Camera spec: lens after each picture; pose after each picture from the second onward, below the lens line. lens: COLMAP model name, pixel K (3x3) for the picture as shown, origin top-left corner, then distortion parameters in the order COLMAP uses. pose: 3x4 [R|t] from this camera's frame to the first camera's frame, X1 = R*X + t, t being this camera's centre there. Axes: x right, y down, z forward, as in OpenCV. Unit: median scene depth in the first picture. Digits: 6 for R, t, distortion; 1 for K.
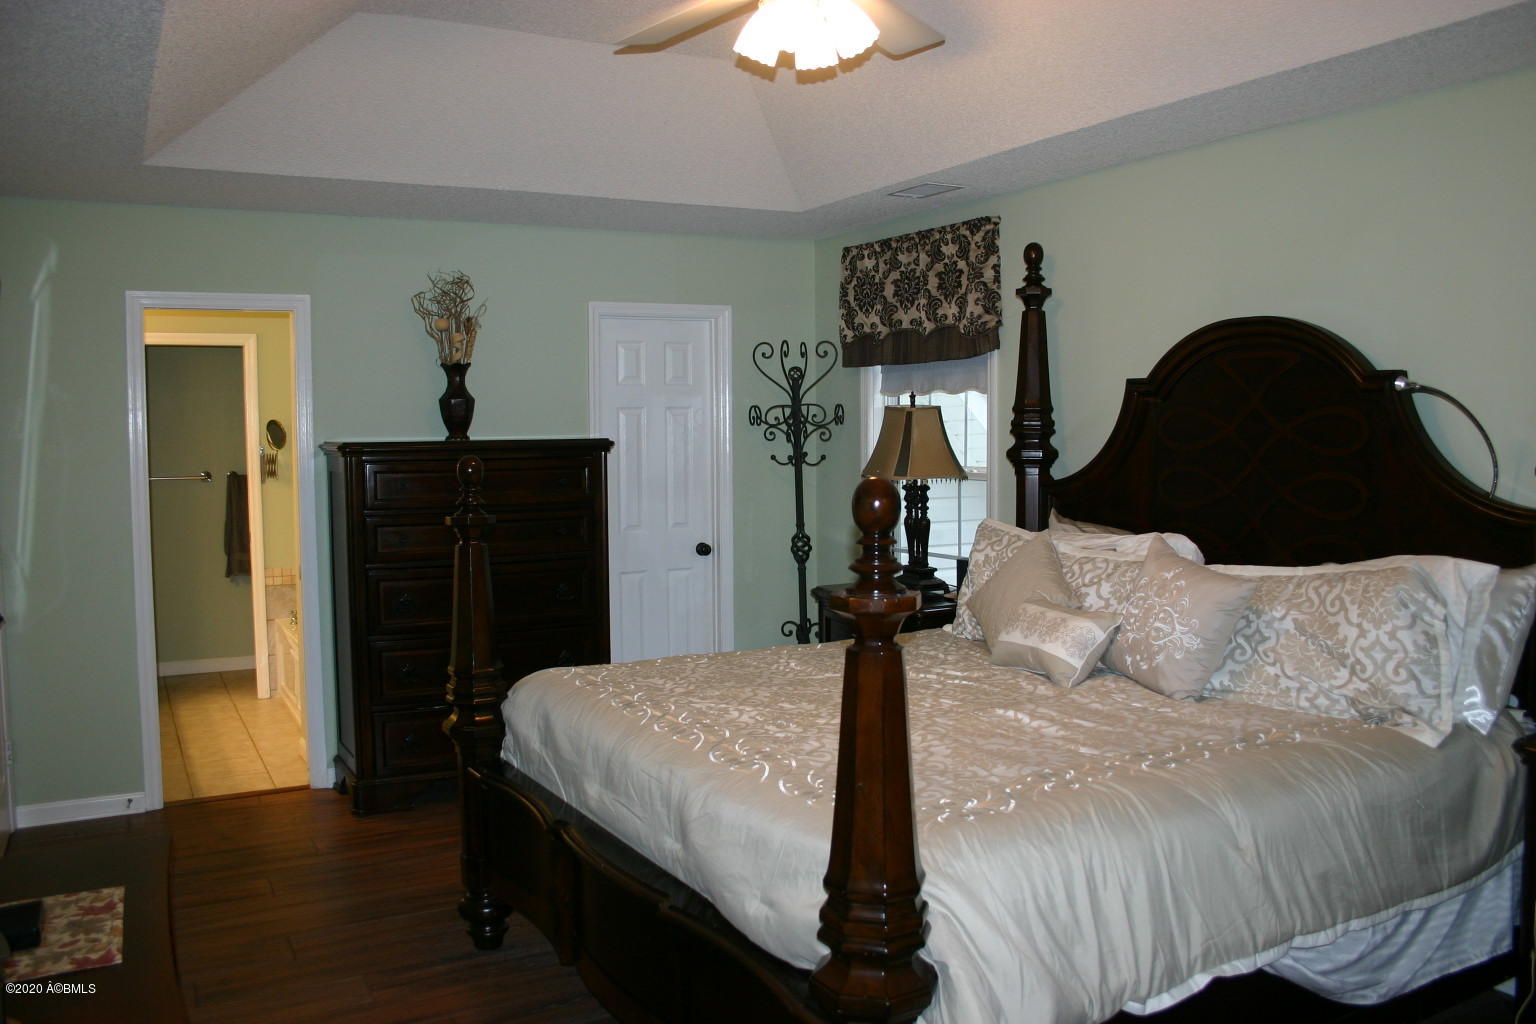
lens RADIAL K [[1289.6, 0, 768.1], [0, 1289.6, 512.4], [0, 0, 1]] dist [-0.005100, -0.001491]
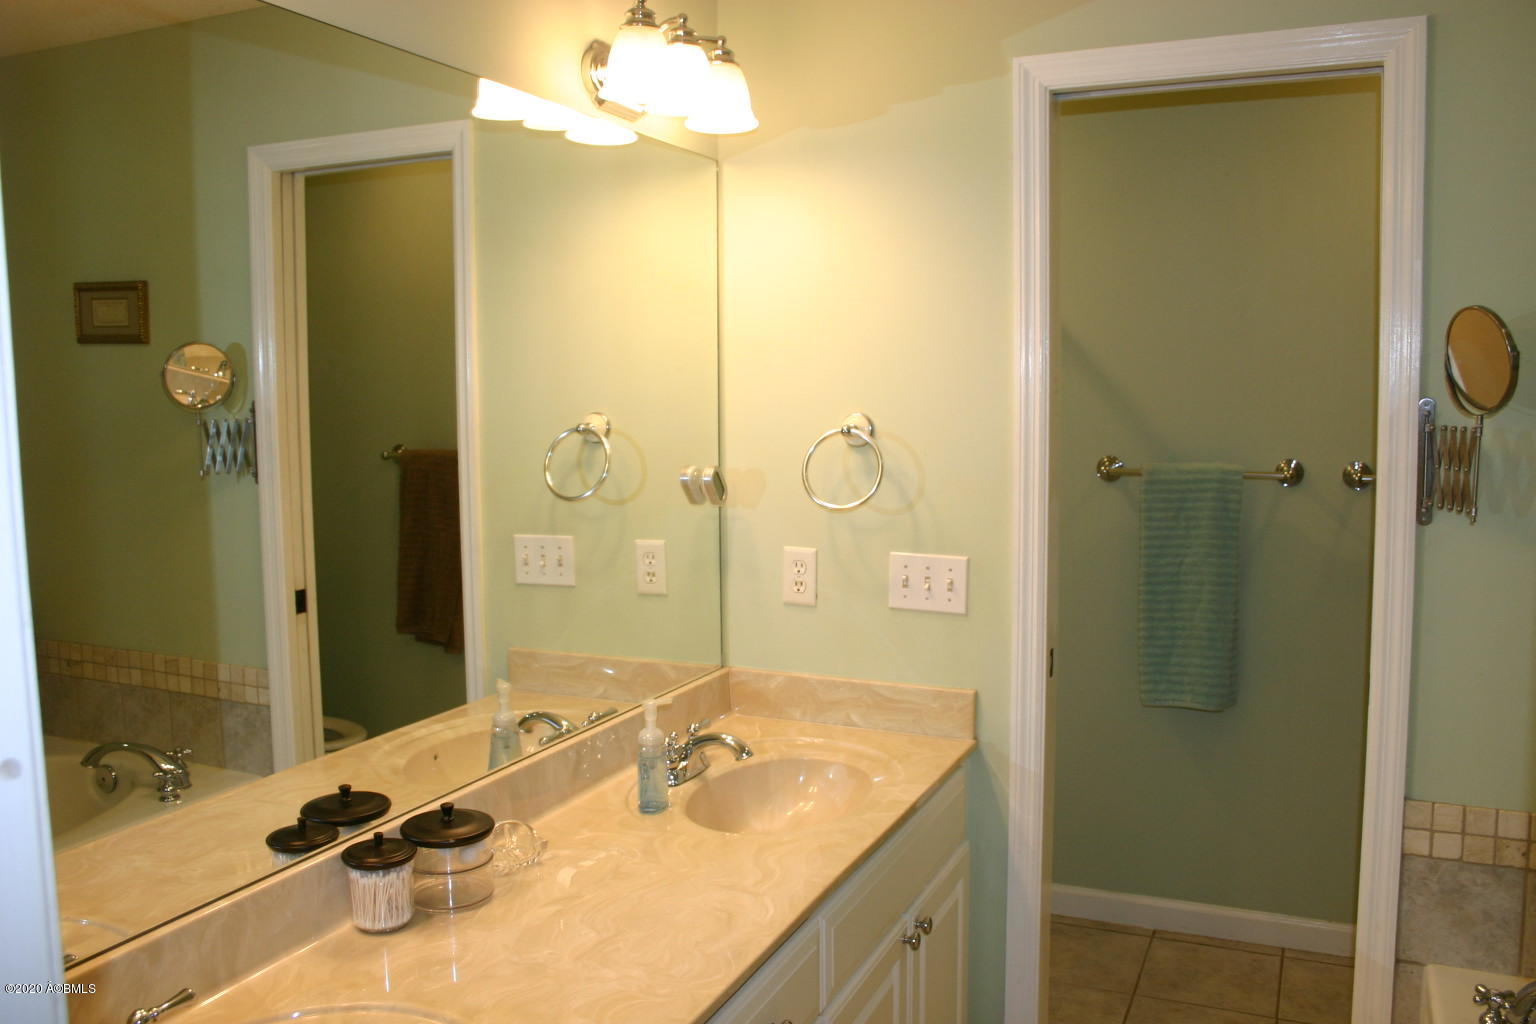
lens RADIAL K [[1289.6, 0, 767.5], [0, 1289.6, 511.5], [0, 0, 1]] dist [-0.005100, -0.001491]
pose [[0.654873, 0.084427, -0.751009, -0.265956], [-0.052136, 0.996420, 0.066554, -0.037117], [0.753939, -0.004430, 0.656930, 0.685122]]
